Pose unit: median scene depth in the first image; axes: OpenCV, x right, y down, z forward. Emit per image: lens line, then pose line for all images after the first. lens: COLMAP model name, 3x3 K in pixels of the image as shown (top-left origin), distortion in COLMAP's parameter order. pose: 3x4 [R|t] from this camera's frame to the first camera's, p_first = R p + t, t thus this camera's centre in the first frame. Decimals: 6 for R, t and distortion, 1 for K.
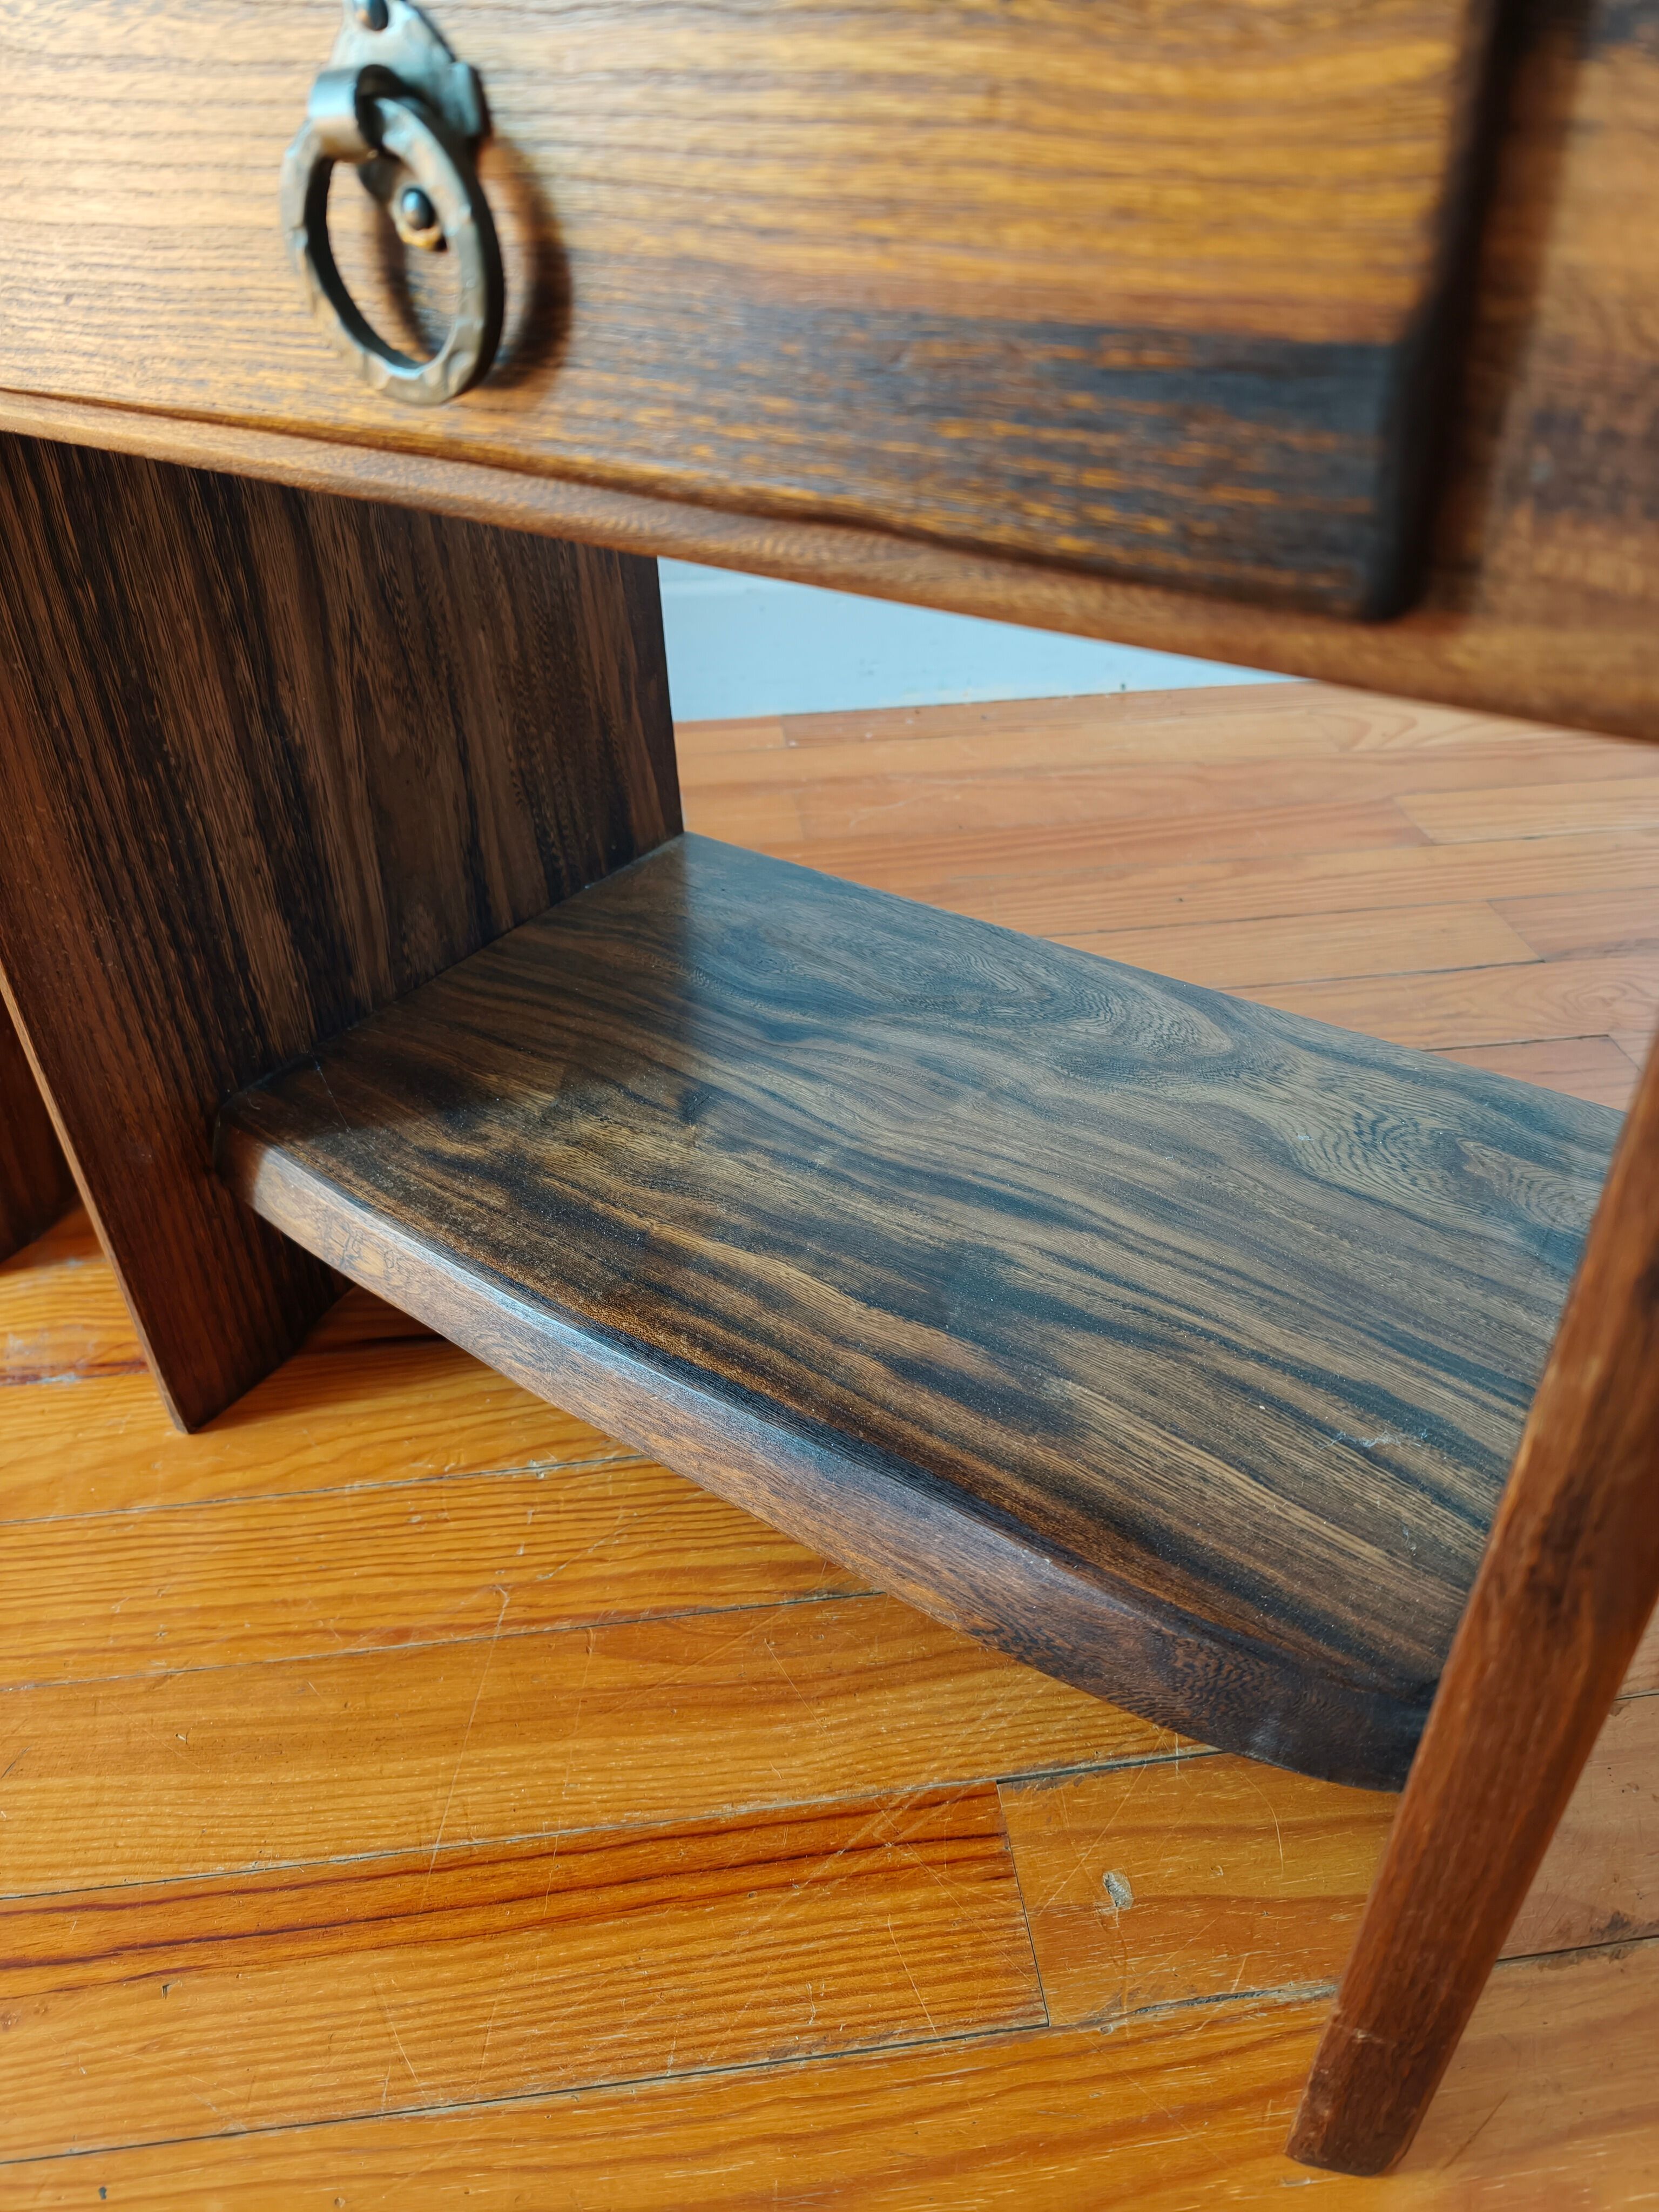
lens RADIAL K [[1559.4, 0, 845.0], [0, 1559.4, 1114.9], [0, 0, 1]] dist [0.009753, -0.031662]
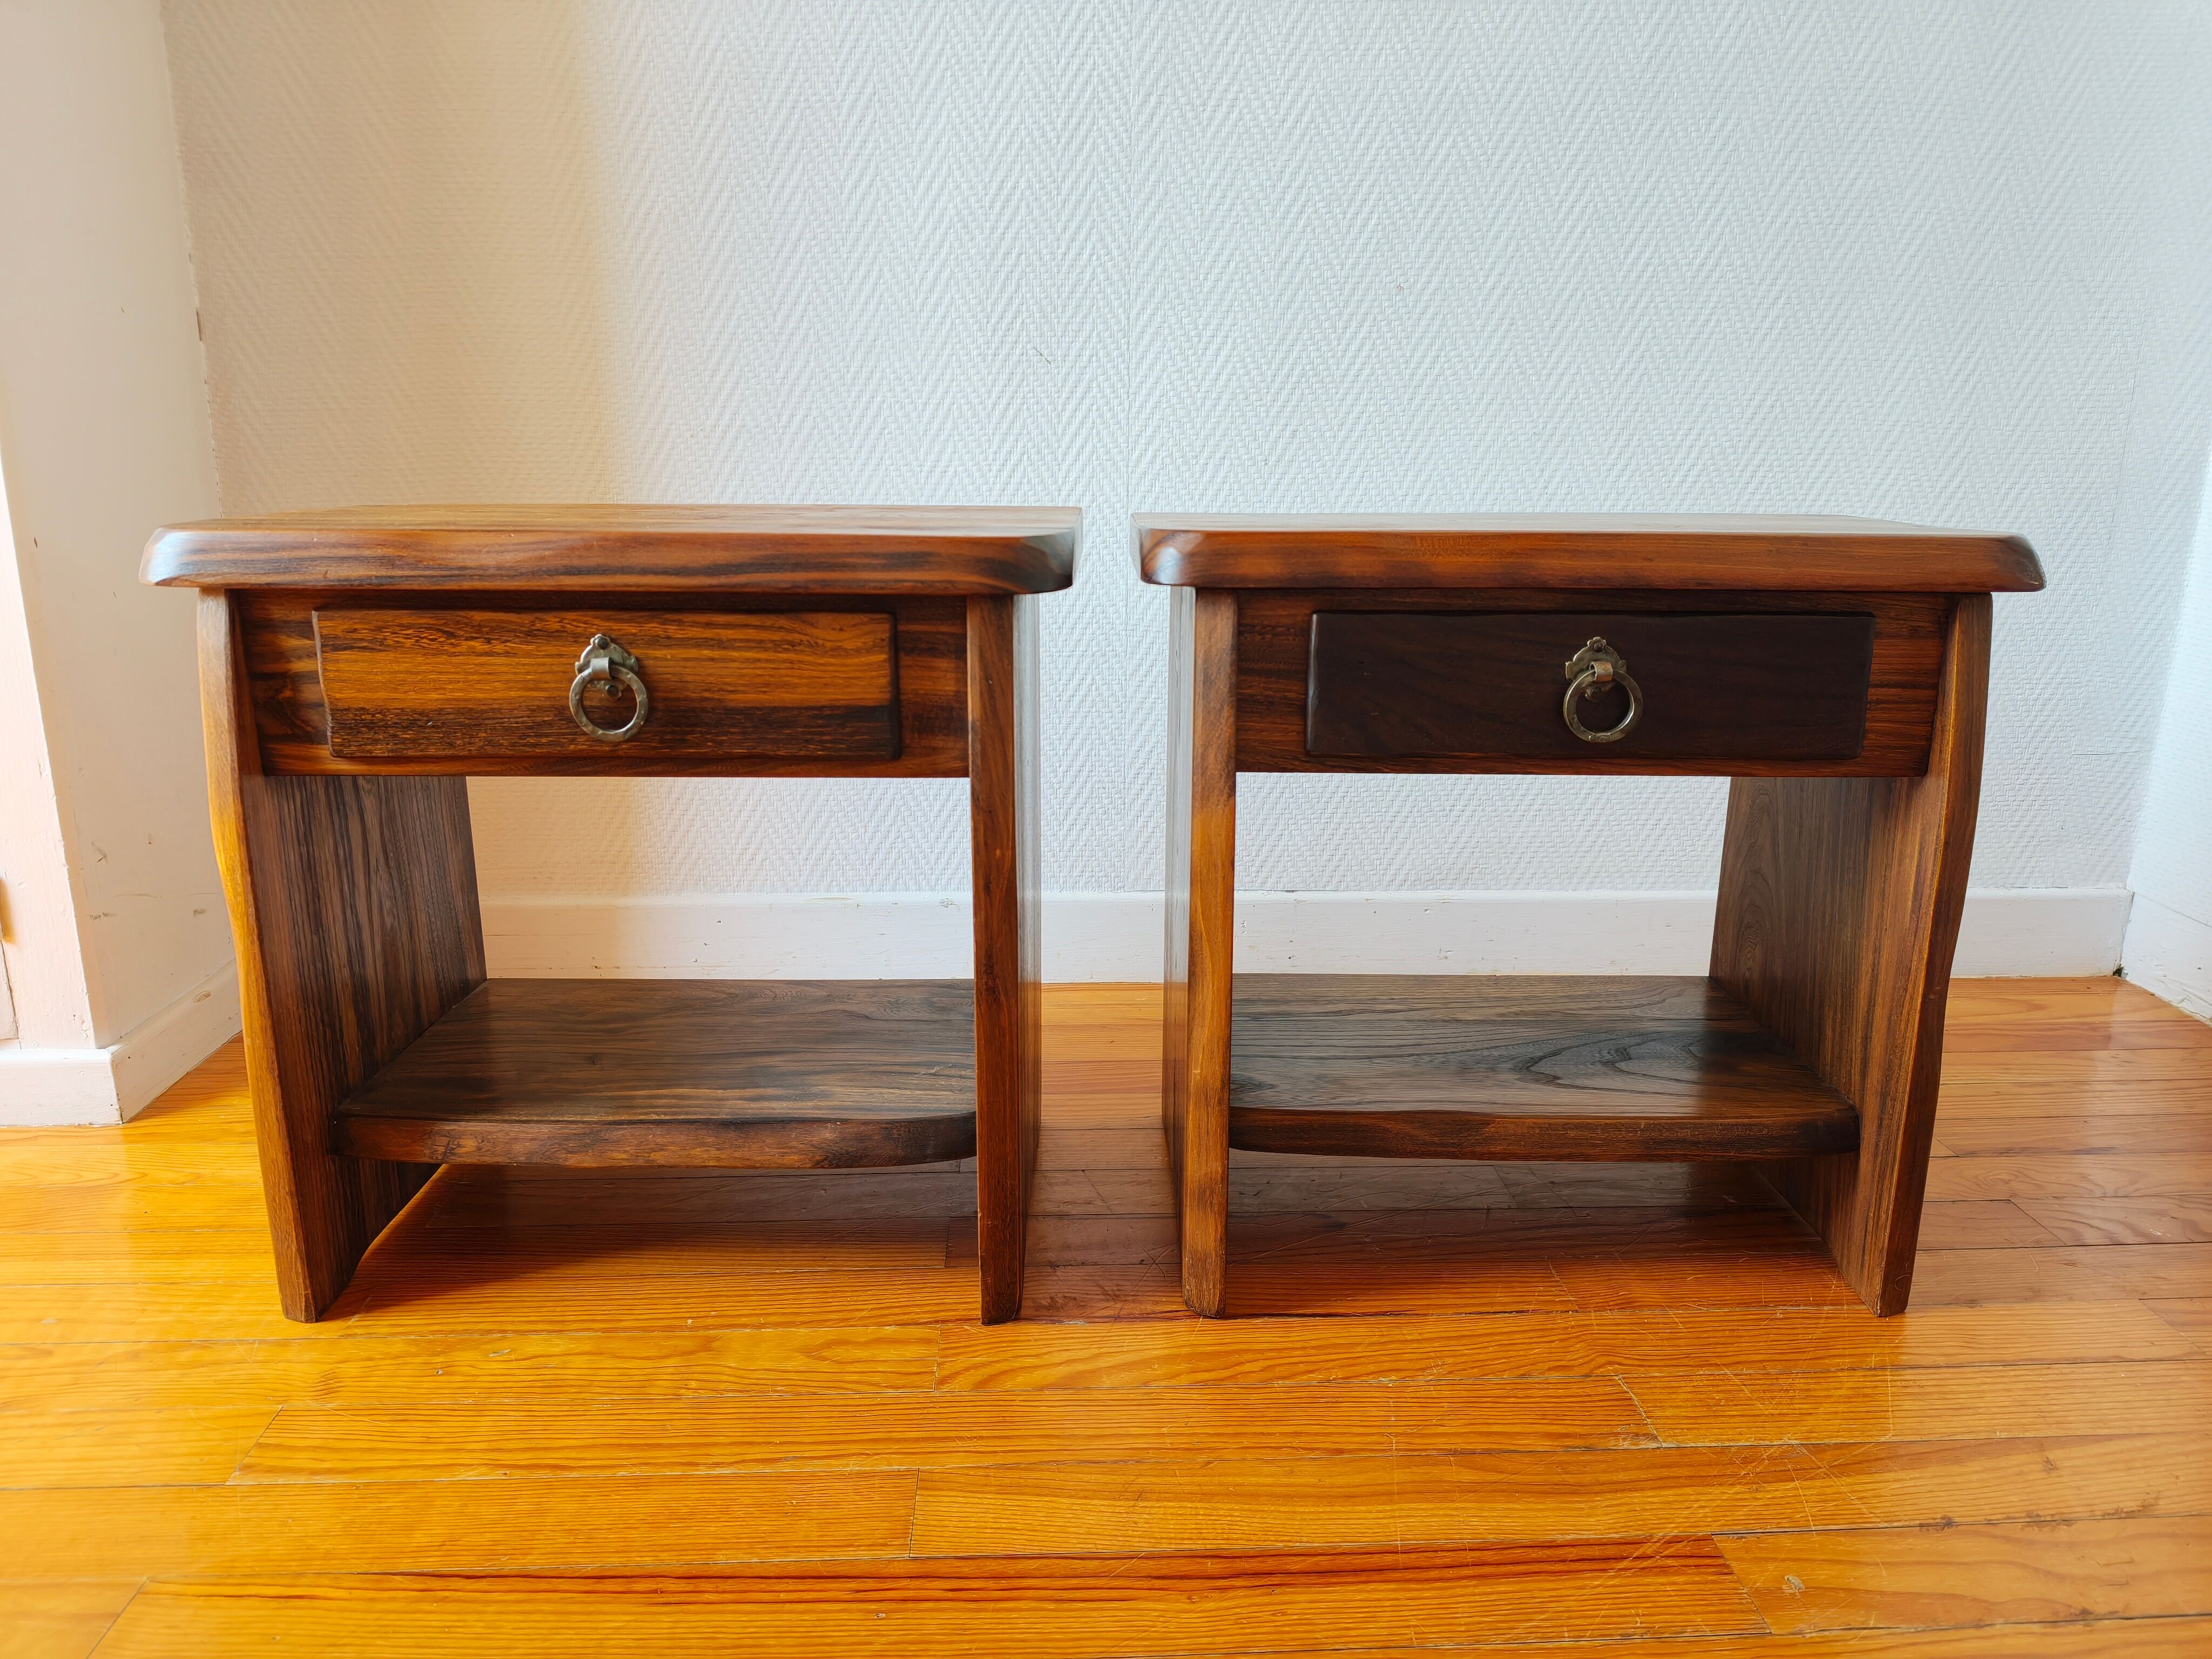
lens RADIAL K [[1559.4, 0, 1117.0], [0, 1559.4, 820.2], [0, 0, 1]] dist [0.009753, -0.031662]
pose [[0.997257, 0.040540, -0.061926, -0.476935], [-0.060892, 0.925000, -0.375055, 0.370358], [0.042077, 0.377797, 0.924932, -0.919439]]
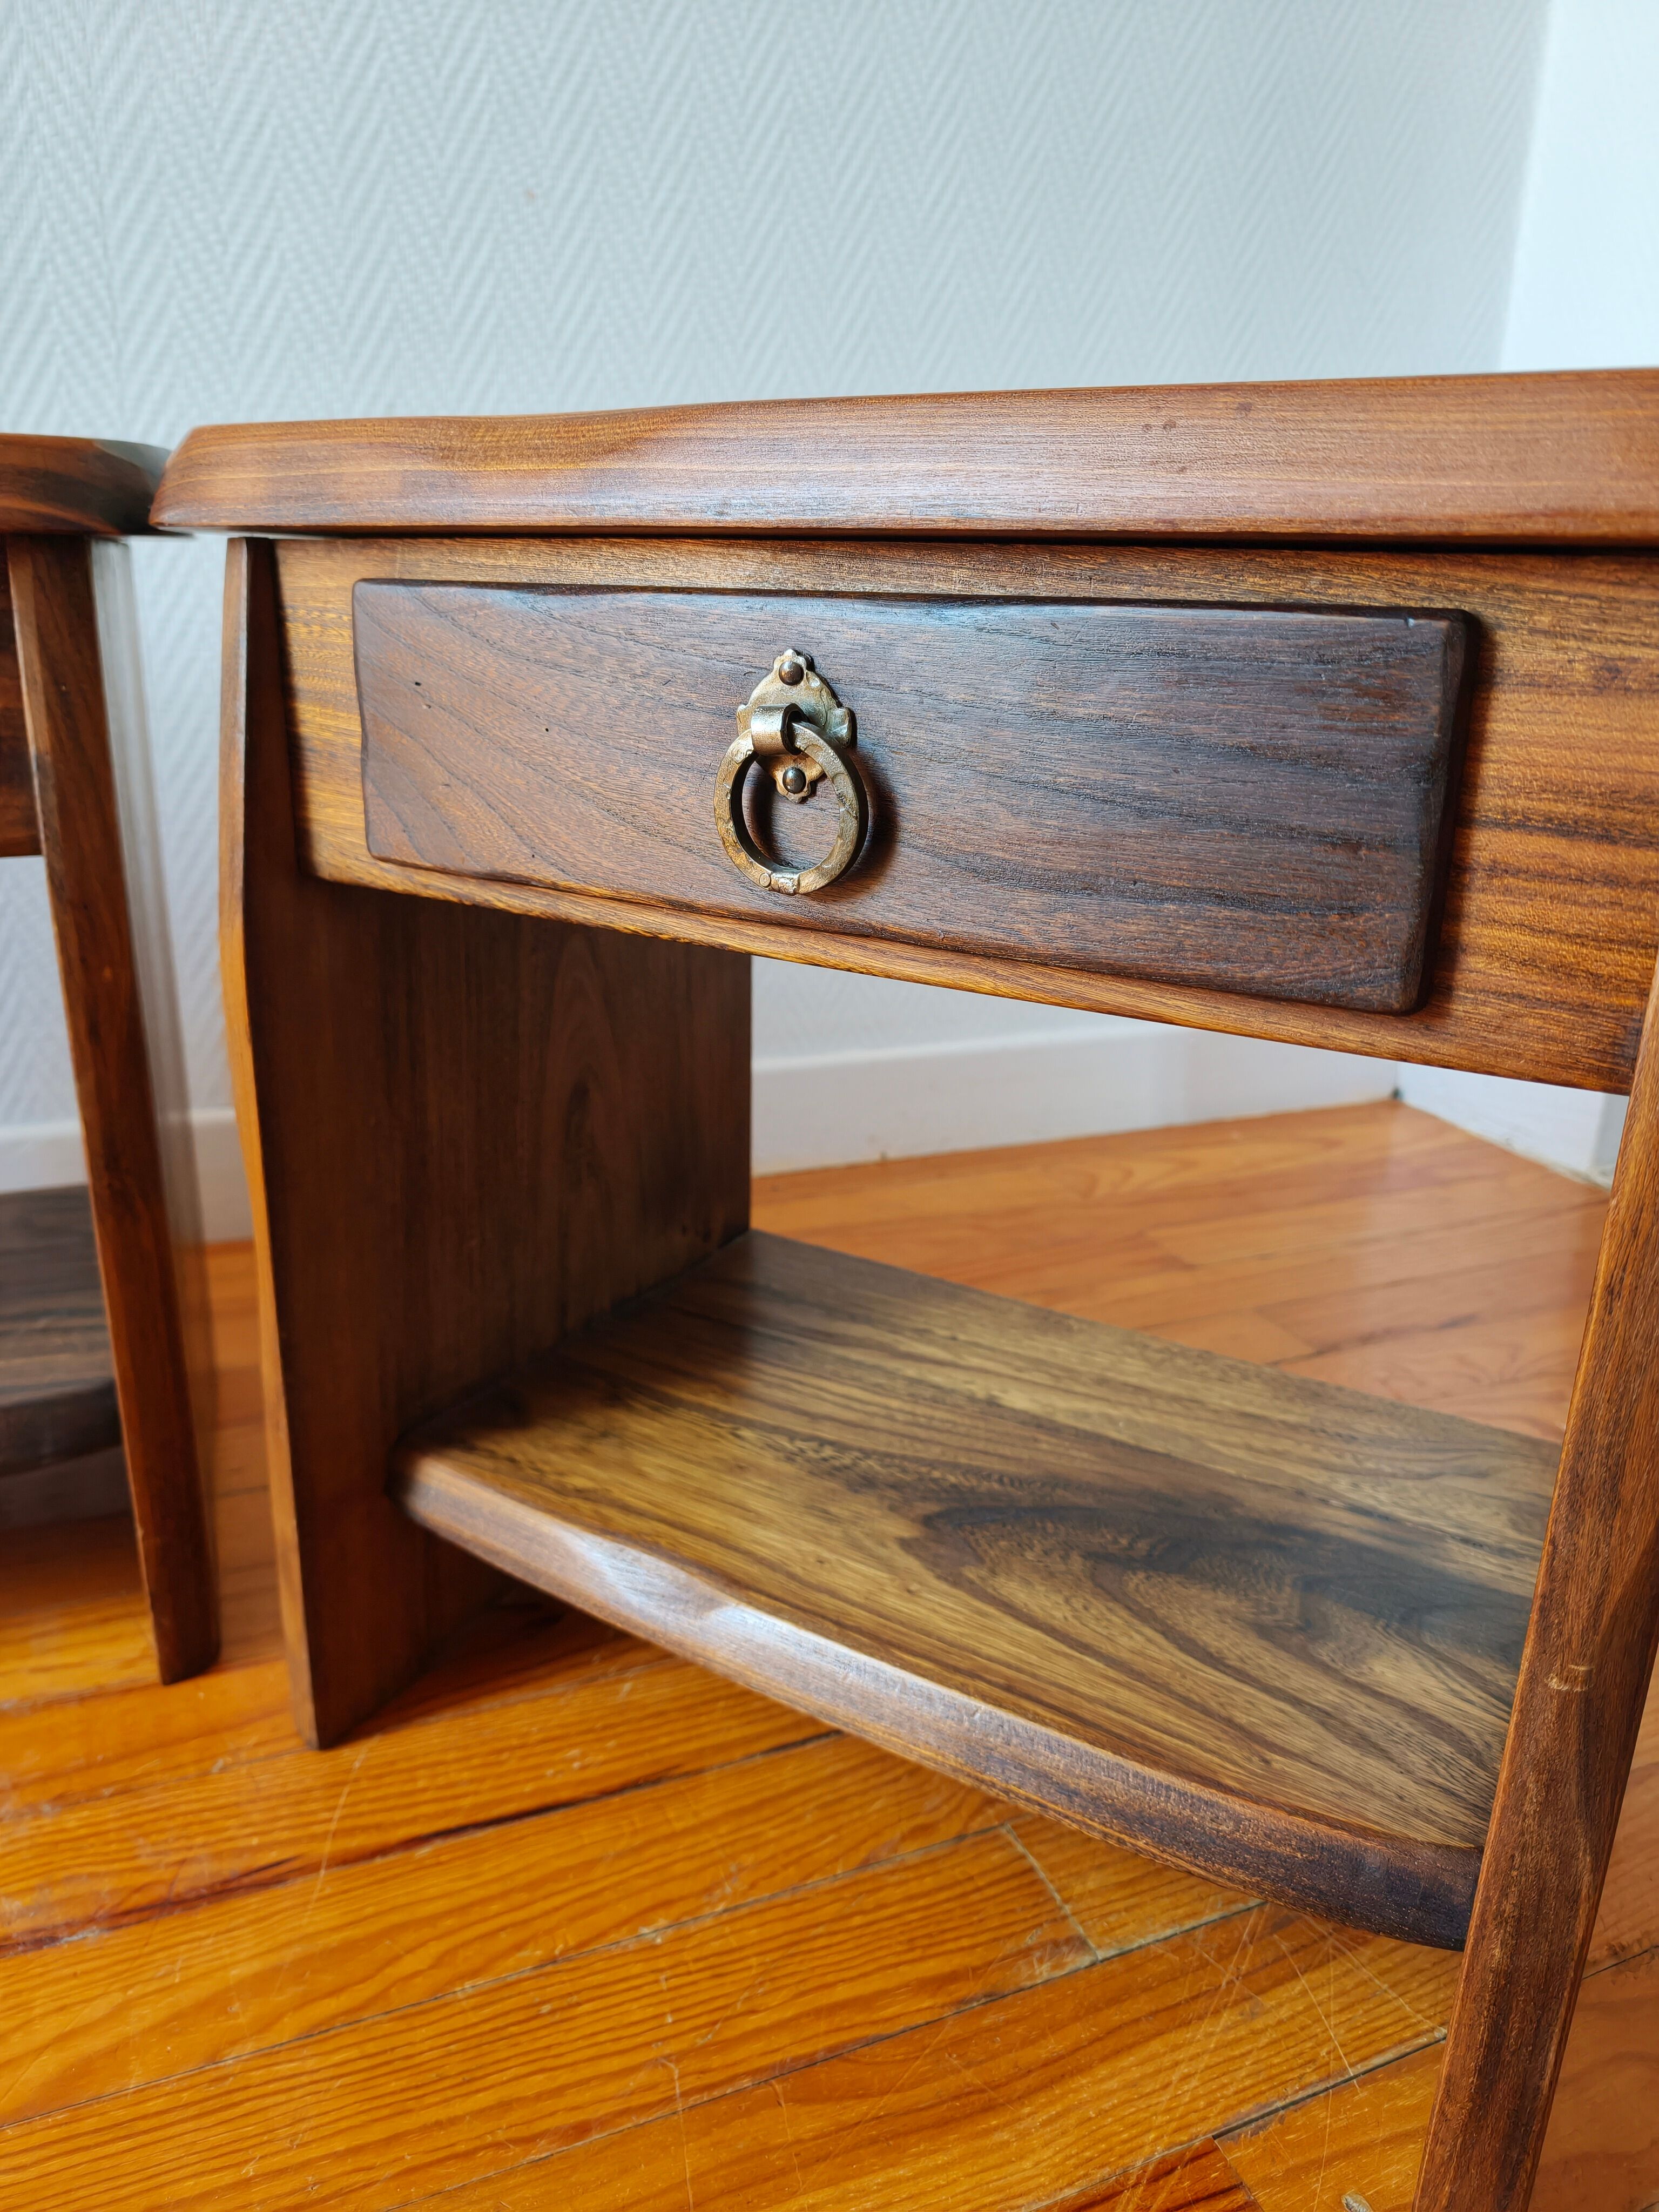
lens RADIAL K [[1580.4, 0, 848.6], [0, 1580.4, 1100.2], [0, 0, 1]] dist [-0.005193, -0.017057]
pose [[0.959945, -0.046497, 0.276302, -0.384987], [0.128917, 0.948847, -0.288218, 0.036392], [-0.248767, 0.312294, 0.916835, -0.121557]]
